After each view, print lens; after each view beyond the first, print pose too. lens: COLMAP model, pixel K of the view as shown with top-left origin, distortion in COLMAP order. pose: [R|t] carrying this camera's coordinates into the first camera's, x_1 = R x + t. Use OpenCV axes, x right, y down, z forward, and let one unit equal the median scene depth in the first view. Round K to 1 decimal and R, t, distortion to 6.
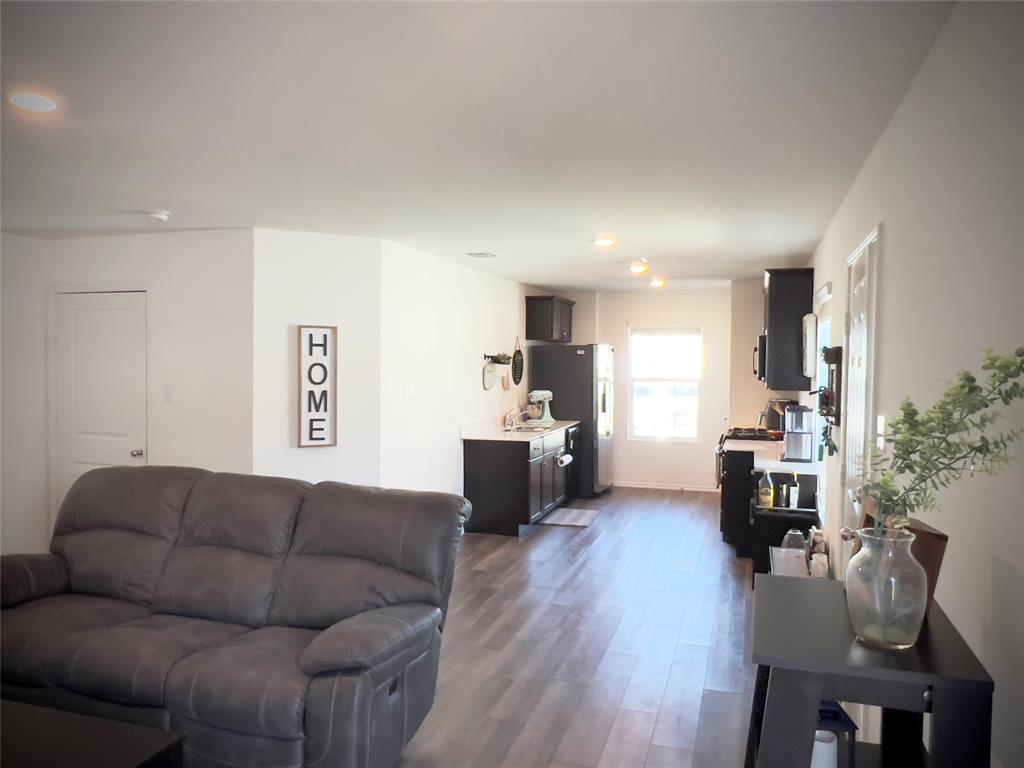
lens RADIAL K [[779.1, 0, 505.3], [0, 779.1, 385.6], [0, 0, 1]] dist [0.005199, -0.000666]
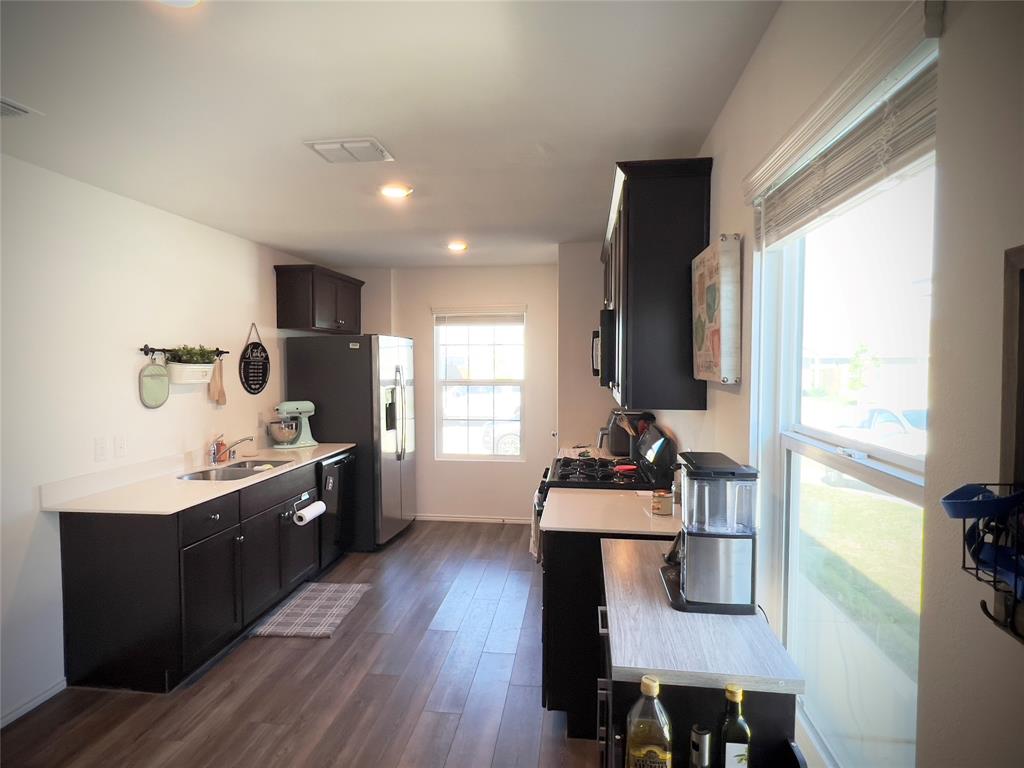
lens RADIAL K [[581.7, 0, 506.1], [0, 581.7, 385.0], [0, 0, 1]] dist [0.000150, -0.000378]
pose [[0.984482, -0.016836, 0.174676, 0.233521], [0.015414, 0.999836, 0.009495, -0.017215], [-0.174807, -0.006655, 0.984580, 0.763847]]
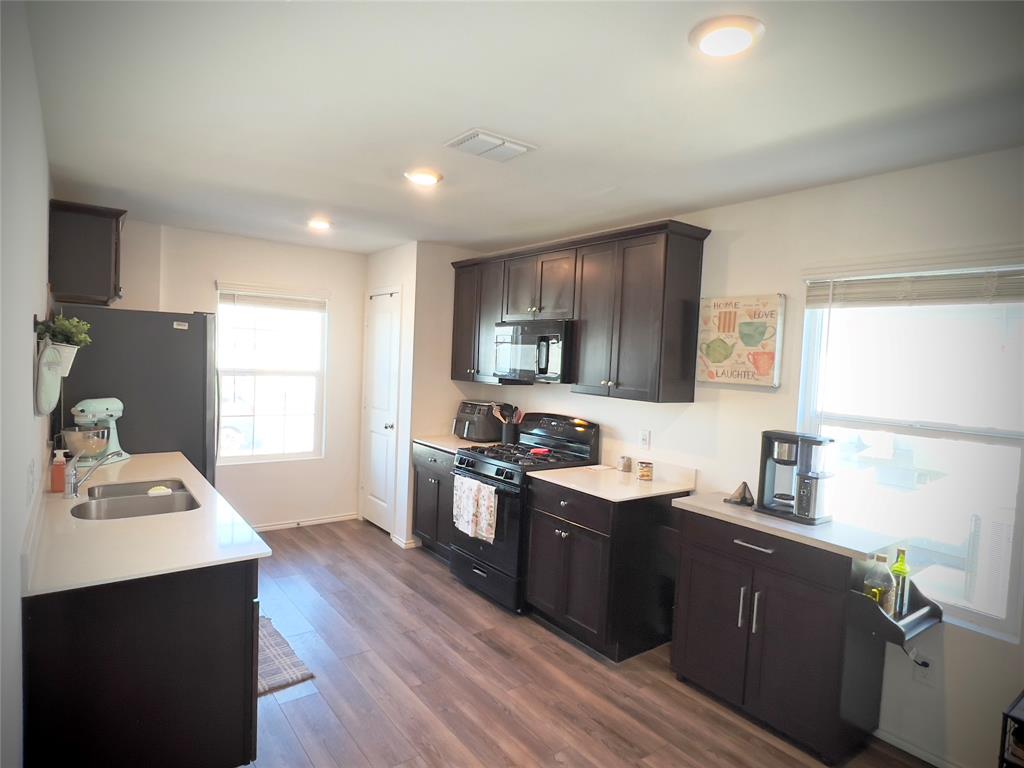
lens RADIAL K [[581.7, 0, 506.1], [0, 581.7, 385.0], [0, 0, 1]] dist [0.000150, -0.000378]
pose [[0.581536, -0.021889, 0.813226, -0.172344], [-0.011953, 0.999300, 0.035445, -0.031152], [-0.813433, -0.030333, 0.580867, 0.963664]]
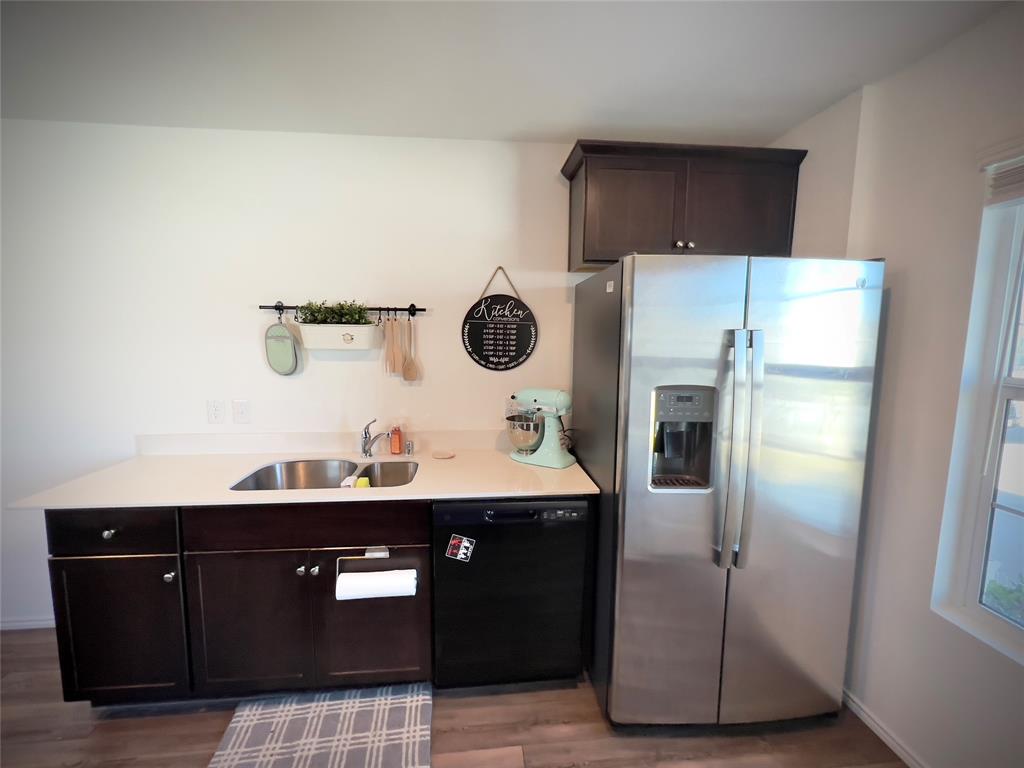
lens RADIAL K [[430.9, 0, 509.2], [0, 430.9, 381.8], [0, 0, 1]] dist [-0.000055, -0.000009]
pose [[0.390232, 0.100845, -0.915177, 0.421671], [-0.035907, 0.994894, 0.094319, -0.031432], [0.920016, -0.003945, 0.391861, 1.485499]]
